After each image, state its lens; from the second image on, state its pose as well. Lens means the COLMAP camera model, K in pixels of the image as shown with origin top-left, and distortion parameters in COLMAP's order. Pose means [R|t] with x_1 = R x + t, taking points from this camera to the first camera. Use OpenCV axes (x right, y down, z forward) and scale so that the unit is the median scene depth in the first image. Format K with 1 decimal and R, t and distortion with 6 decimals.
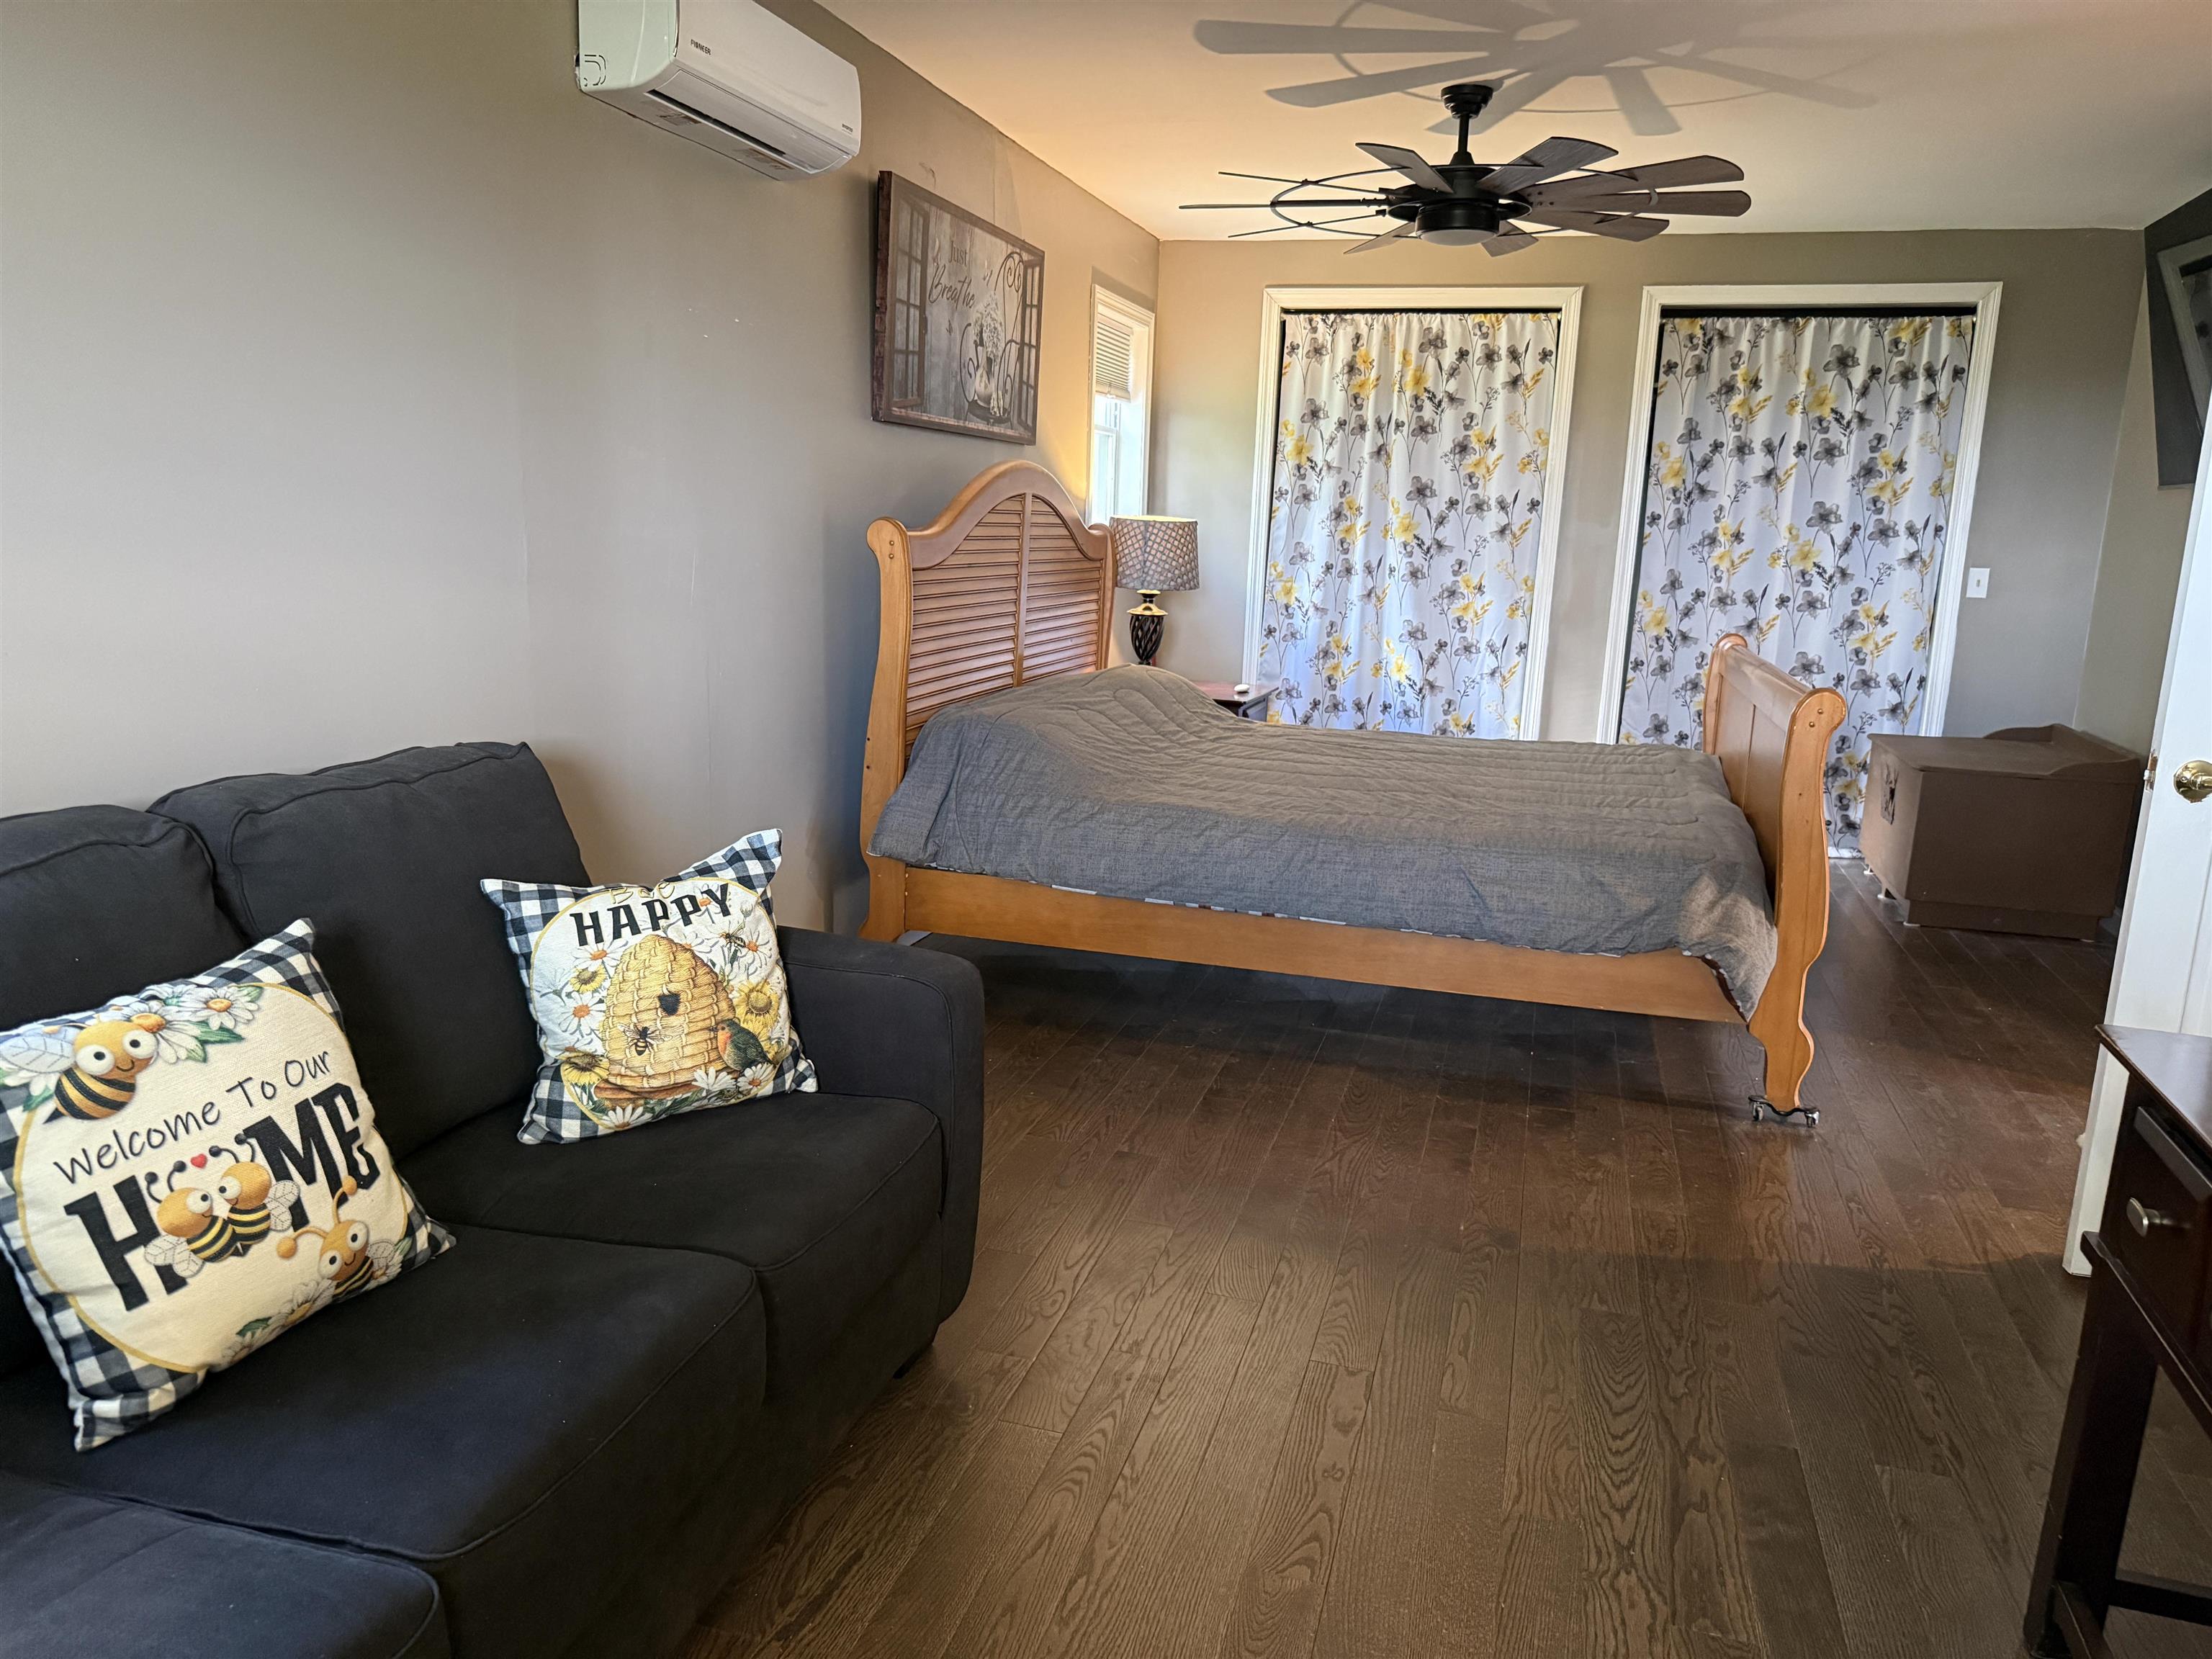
lens RADIAL K [[1589.7, 0, 1091.6], [0, 1589.7, 850.4], [0, 0, 1]] dist [0.041336, -0.057486]
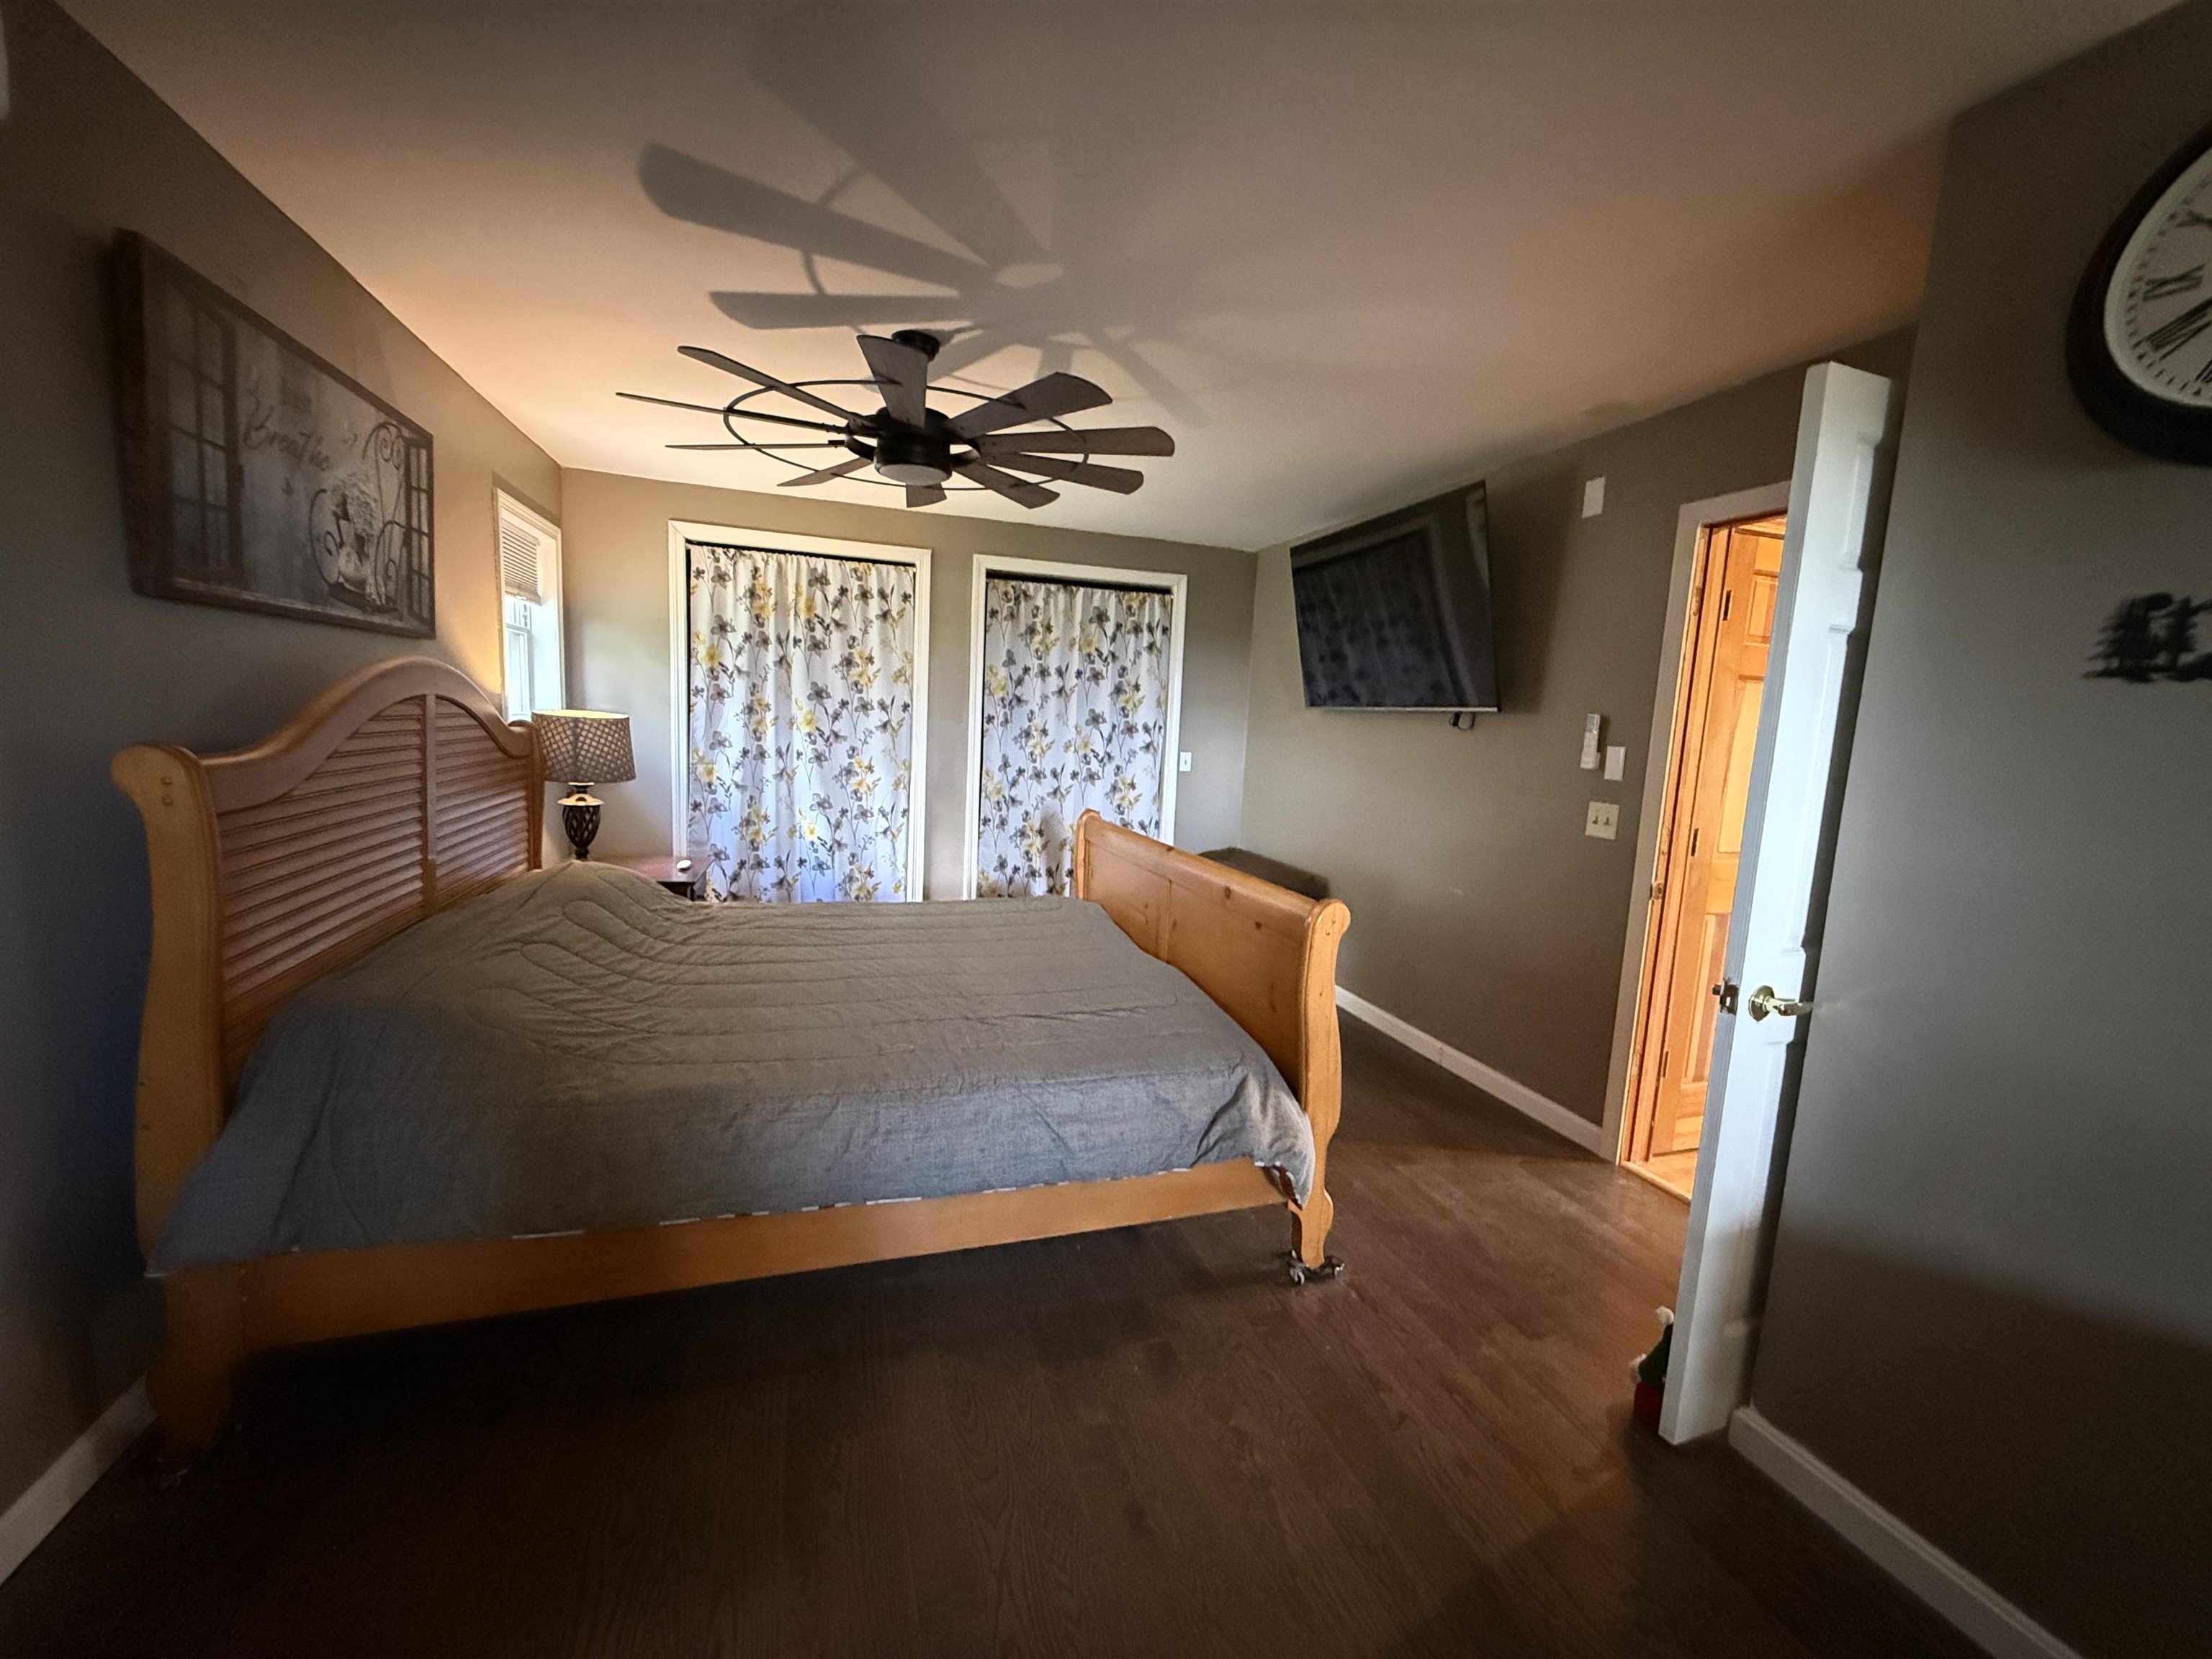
lens RADIAL K [[877.3, 0, 1101.8], [0, 877.3, 829.3], [0, 0, 1]] dist [0.011112, -0.002091]
pose [[0.822093, -0.063950, 0.565750, -0.012477], [0.094771, 0.995180, -0.025222, -0.083611], [-0.561410, 0.074351, 0.824191, 0.323078]]
